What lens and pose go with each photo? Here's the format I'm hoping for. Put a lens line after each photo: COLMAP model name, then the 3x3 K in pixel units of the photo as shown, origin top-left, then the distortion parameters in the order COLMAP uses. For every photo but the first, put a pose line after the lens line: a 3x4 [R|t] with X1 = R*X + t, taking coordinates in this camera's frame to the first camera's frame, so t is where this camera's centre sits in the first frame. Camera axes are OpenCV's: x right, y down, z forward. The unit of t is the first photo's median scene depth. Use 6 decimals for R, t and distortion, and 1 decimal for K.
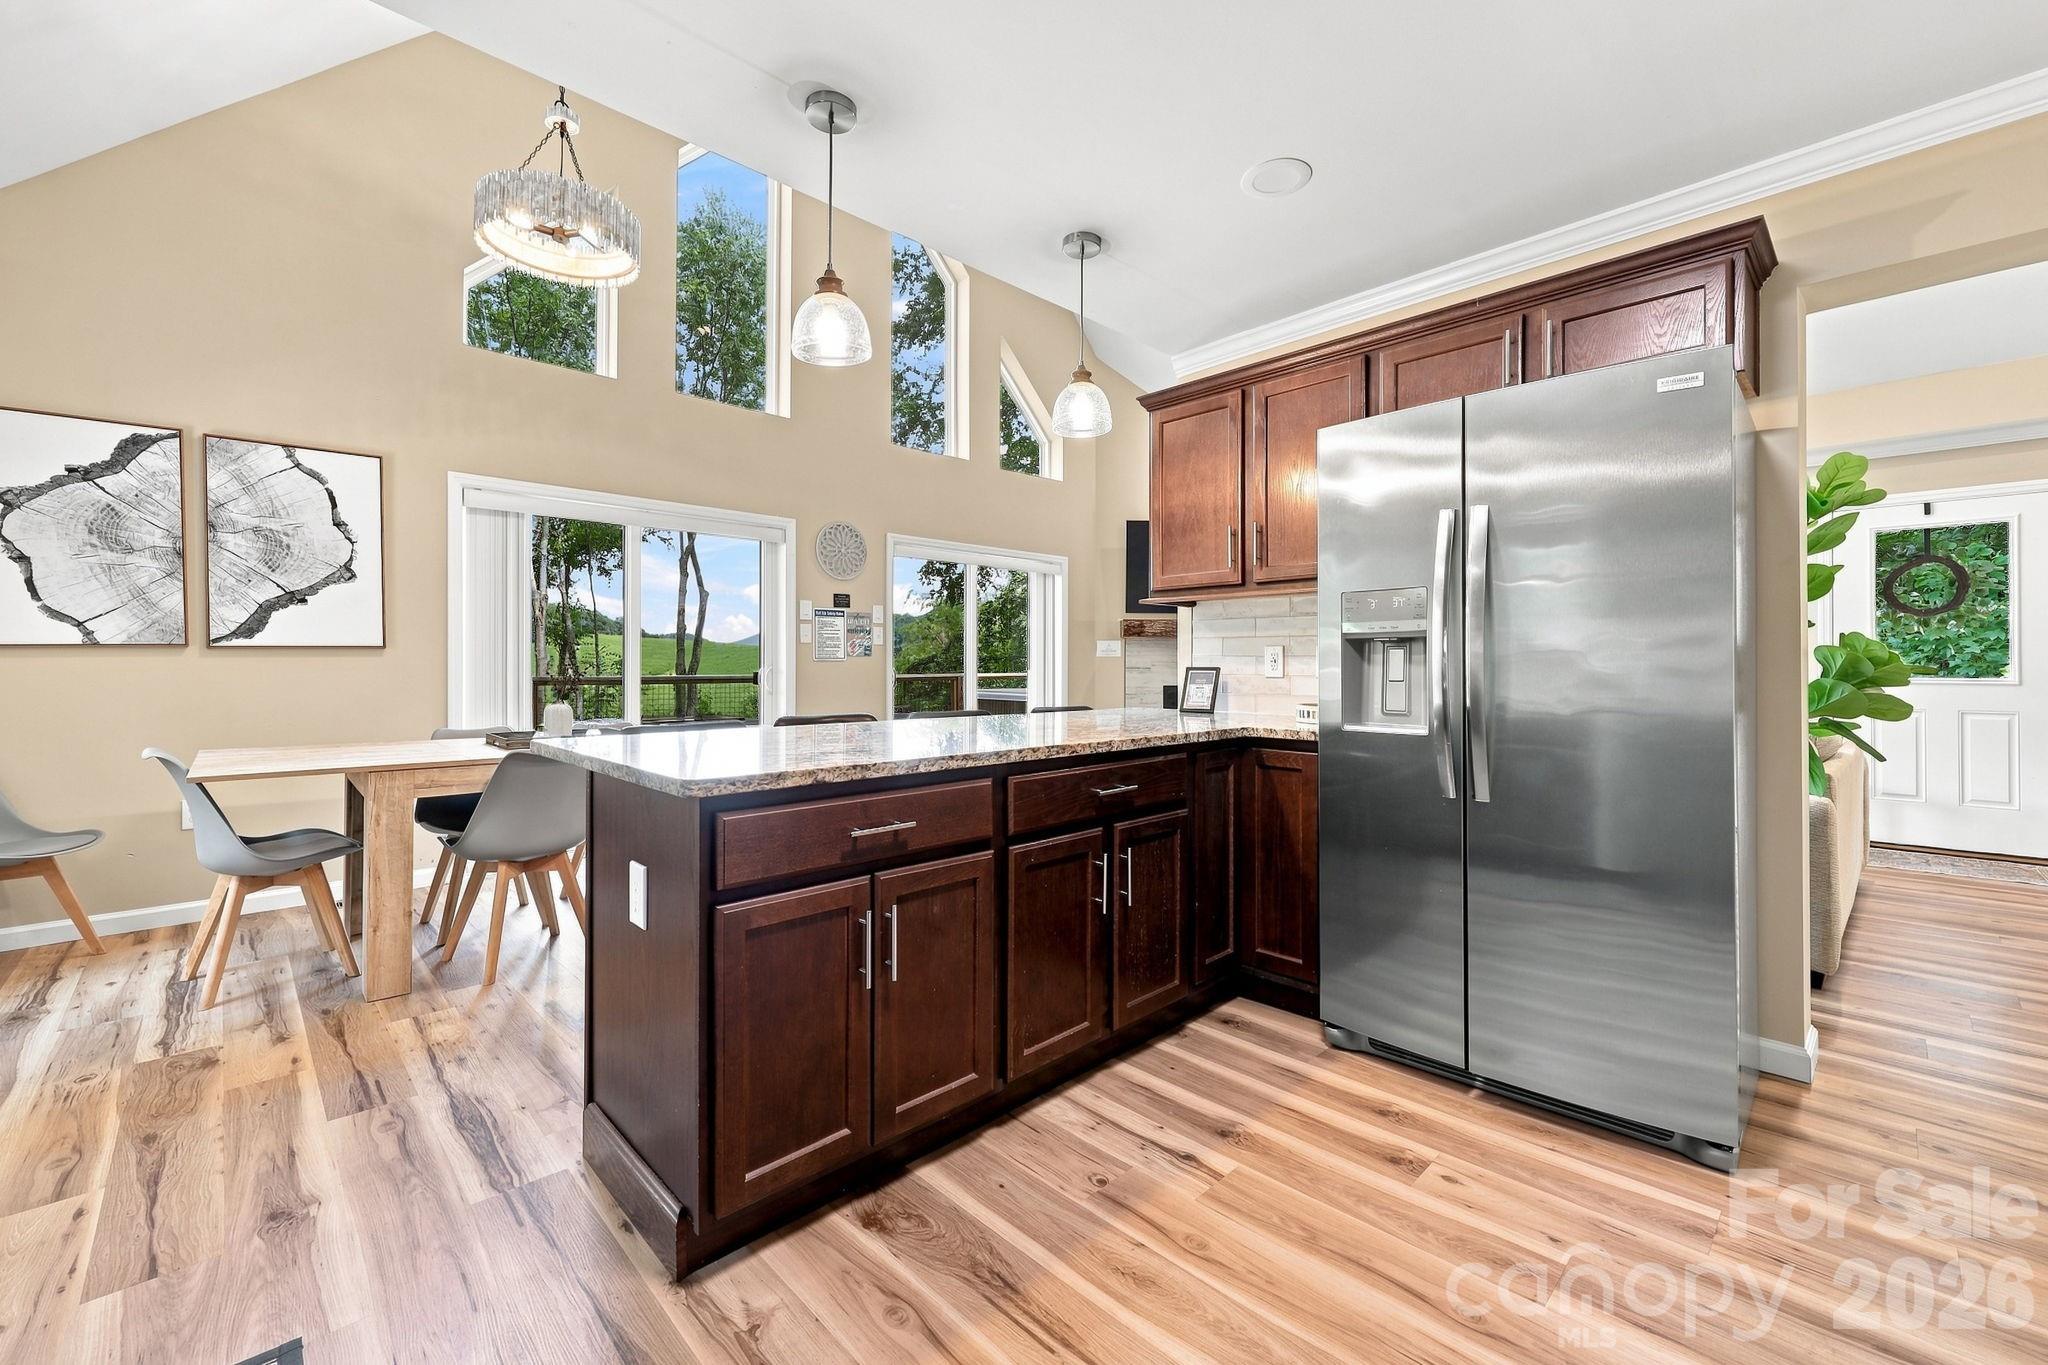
lens RADIAL K [[837.1, 0, 1021.6], [0, 837.1, 672.8], [0, 0, 1]] dist [0.000224, -0.001059]
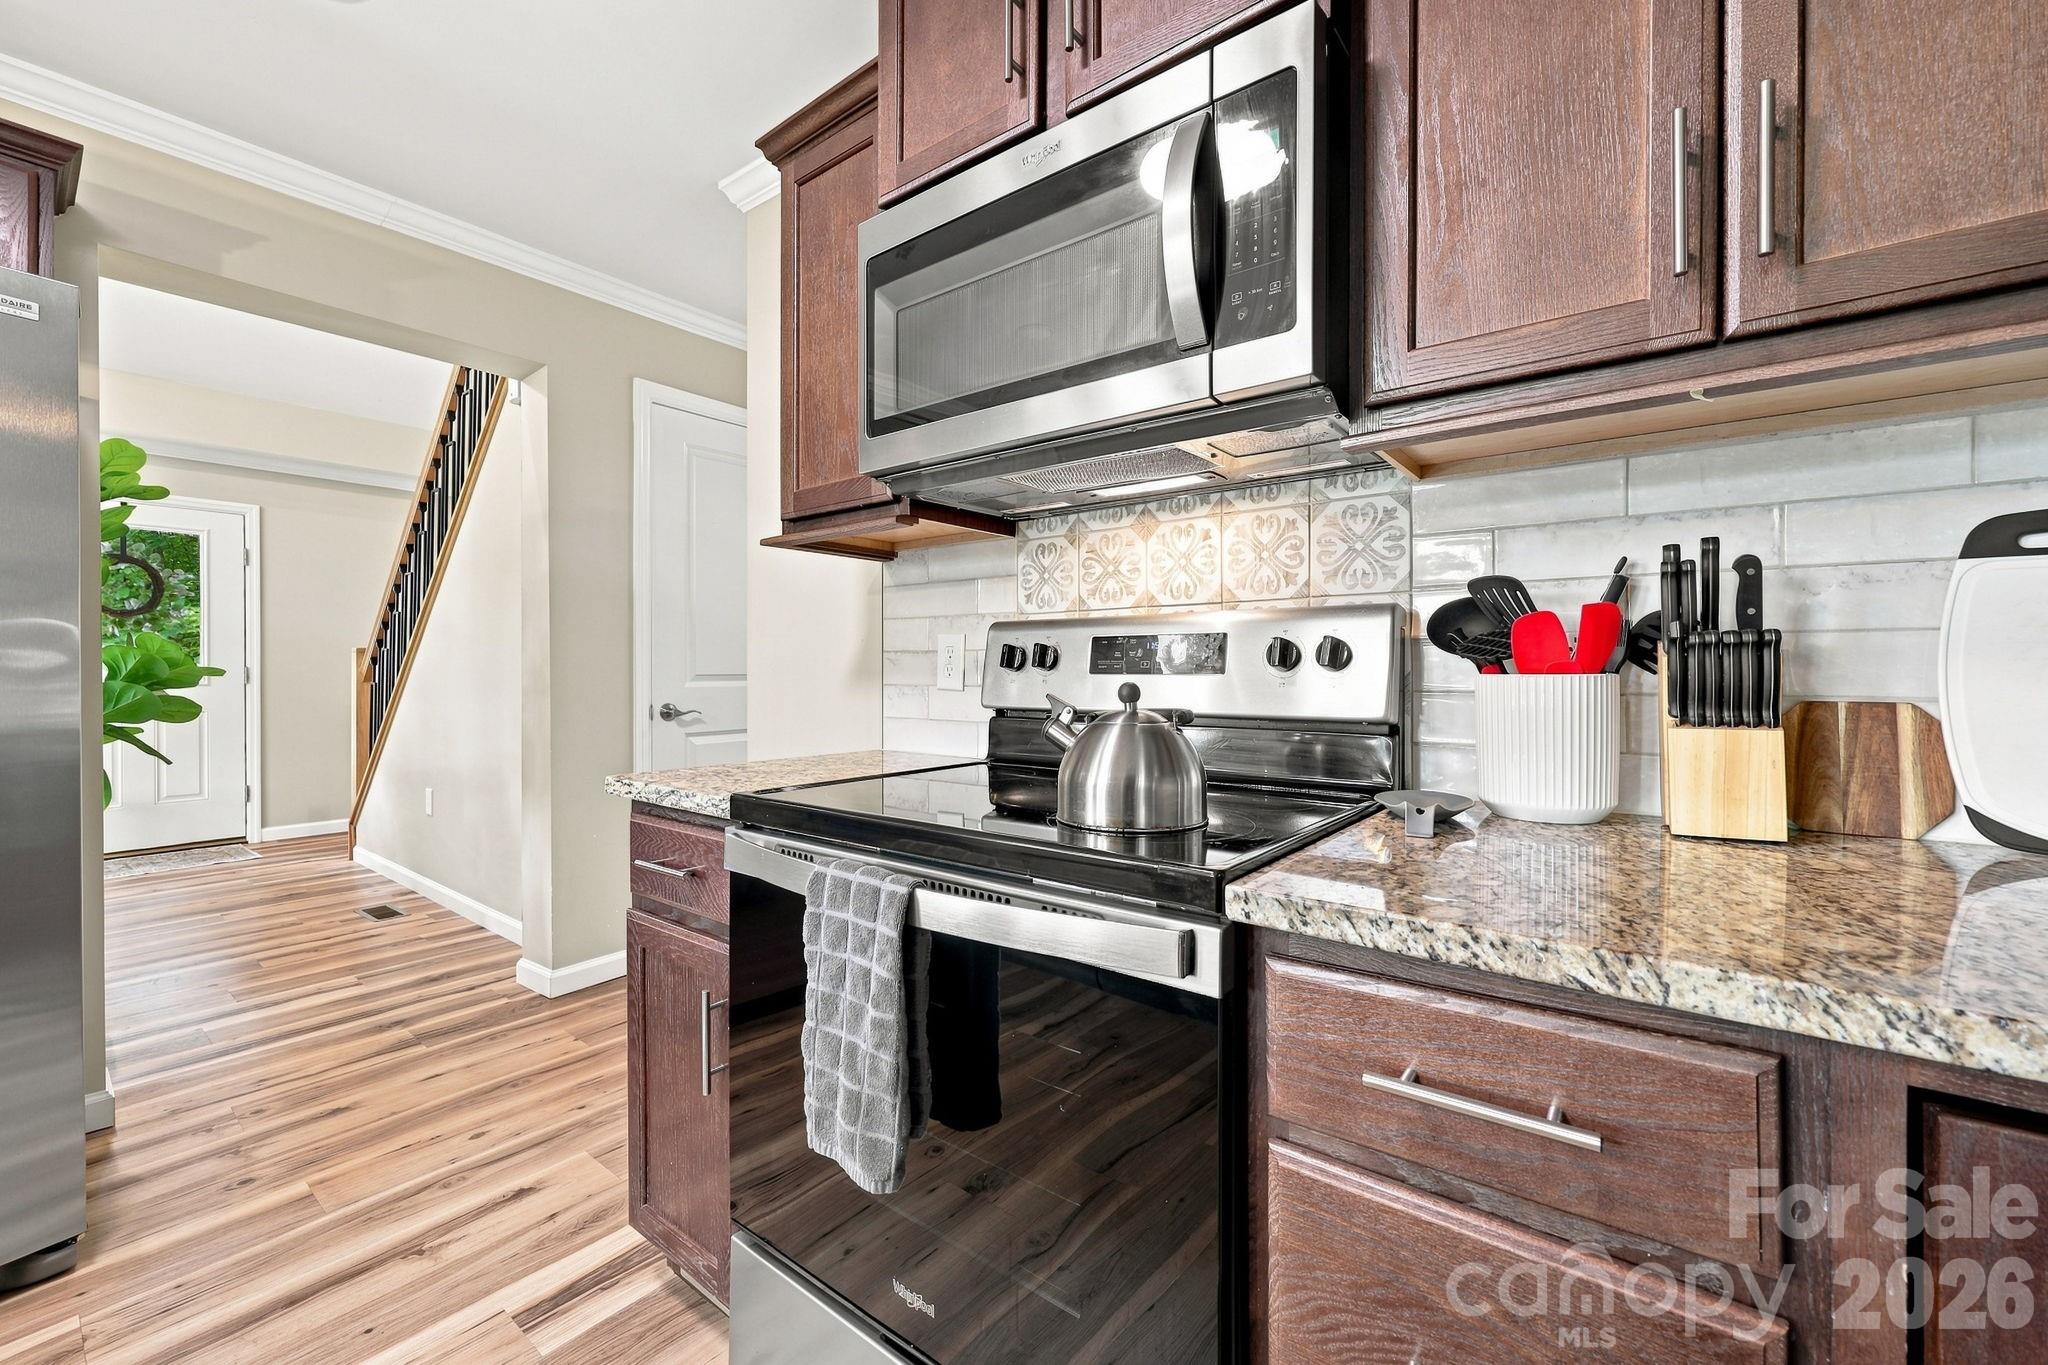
lens RADIAL K [[837.1, 0, 1042.5], [0, 837.1, 672.2], [0, 0, 1]] dist [0.000224, -0.001059]
pose [[-0.148008, -0.002735, 0.988982, -0.092833], [0.005937, 0.999976, 0.003654, 0.000398], [-0.988968, 0.006412, -0.147989, 0.114472]]
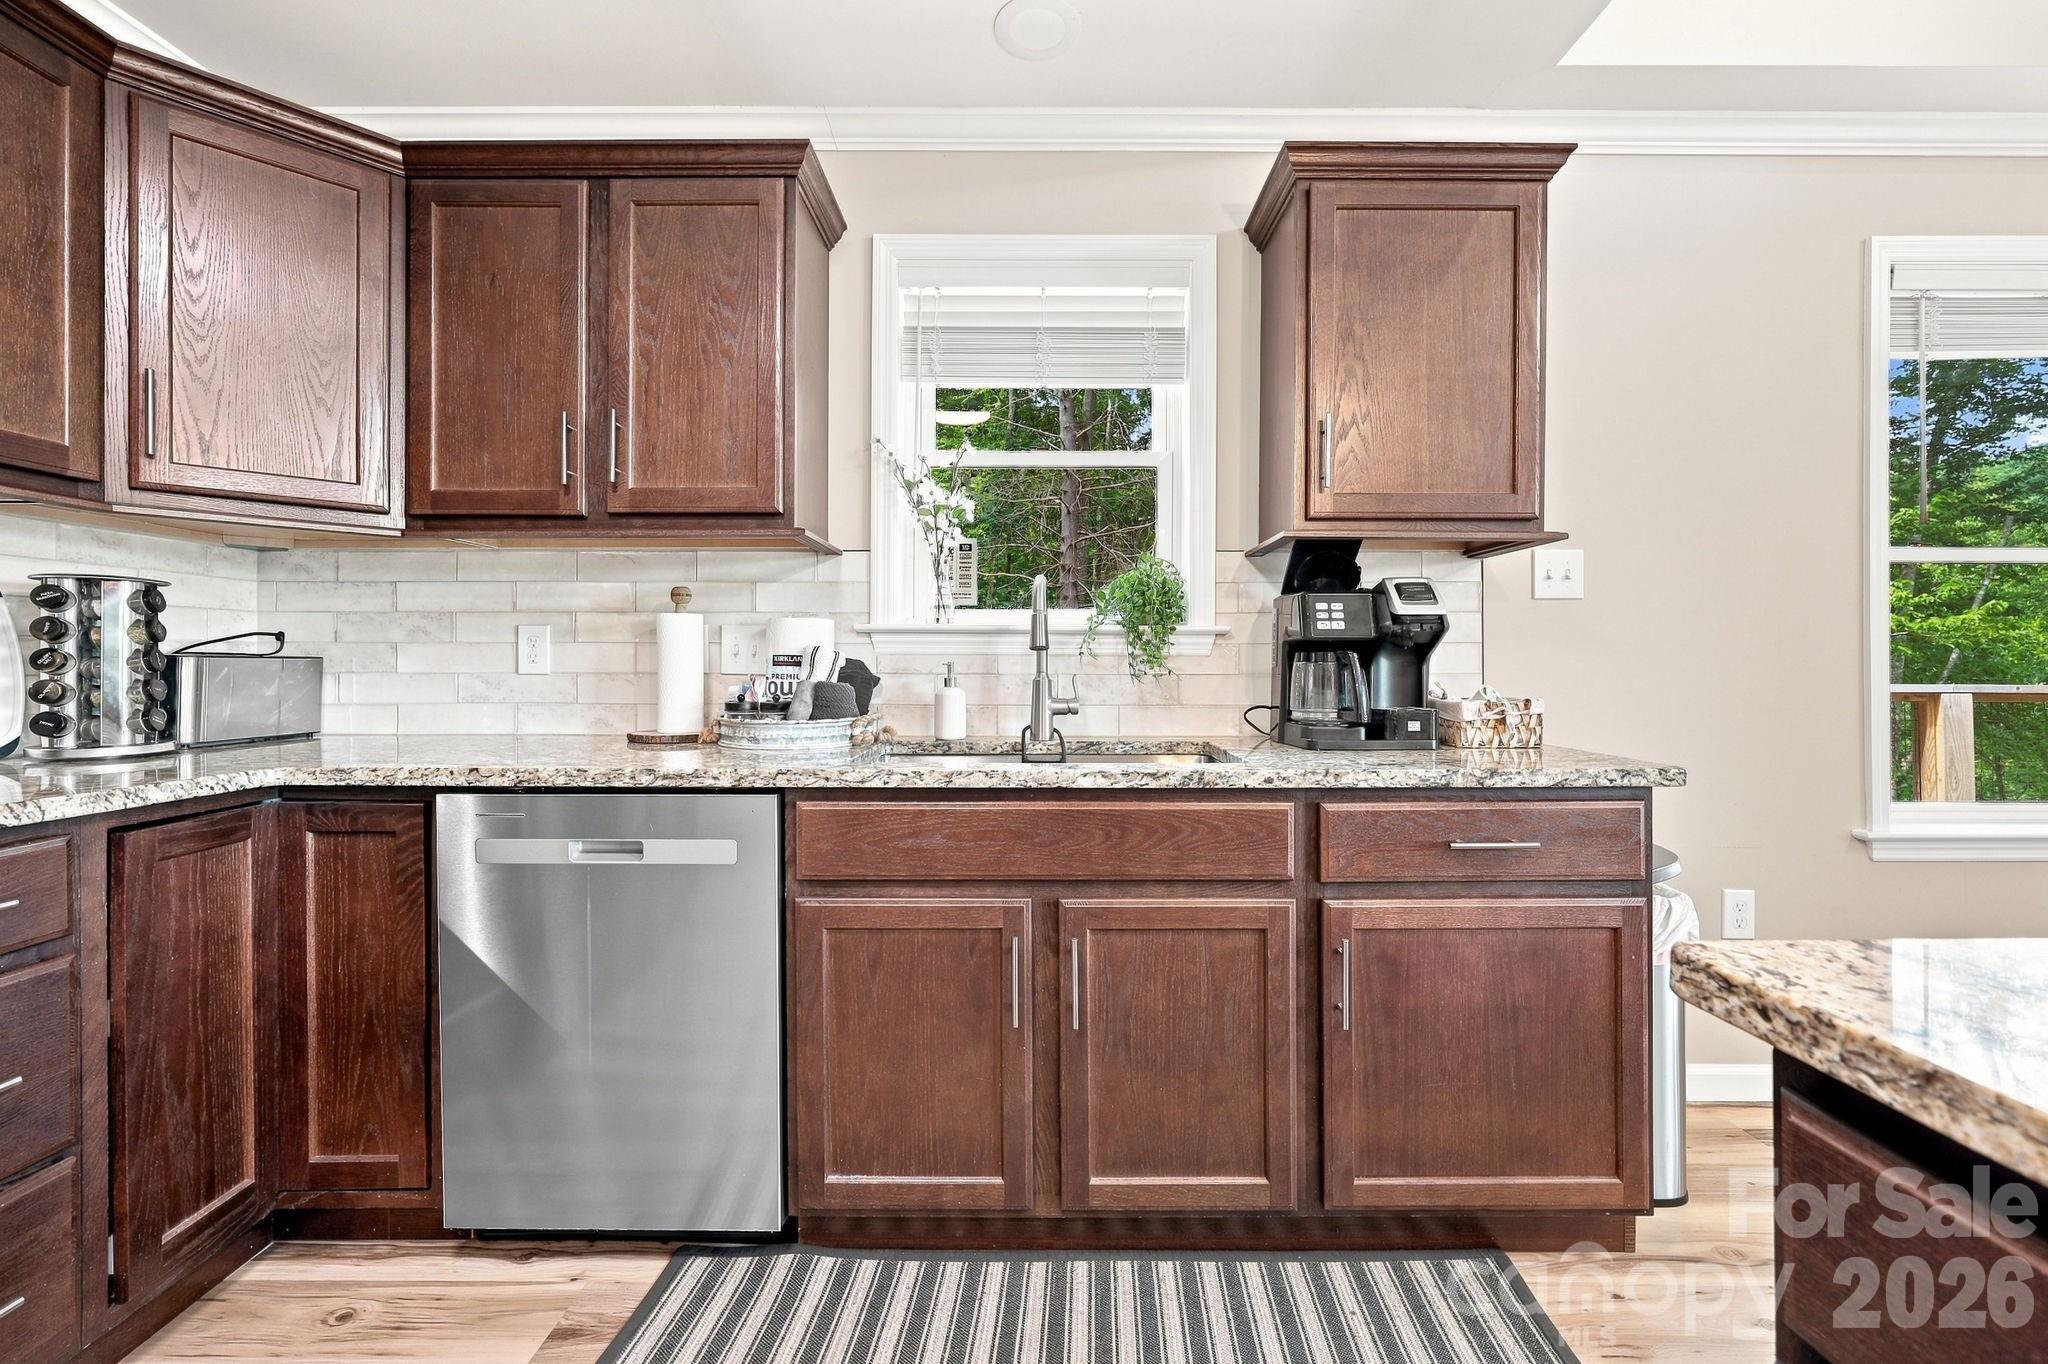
lens RADIAL K [[837.1, 0, 1033.5], [0, 837.1, 664.9], [0, 0, 1]] dist [0.000224, -0.001059]
pose [[-0.698057, -0.001590, -0.716041, 0.060385], [-0.008180, 0.999950, 0.005754, -0.001858], [0.715996, 0.009874, -0.698035, 0.656314]]
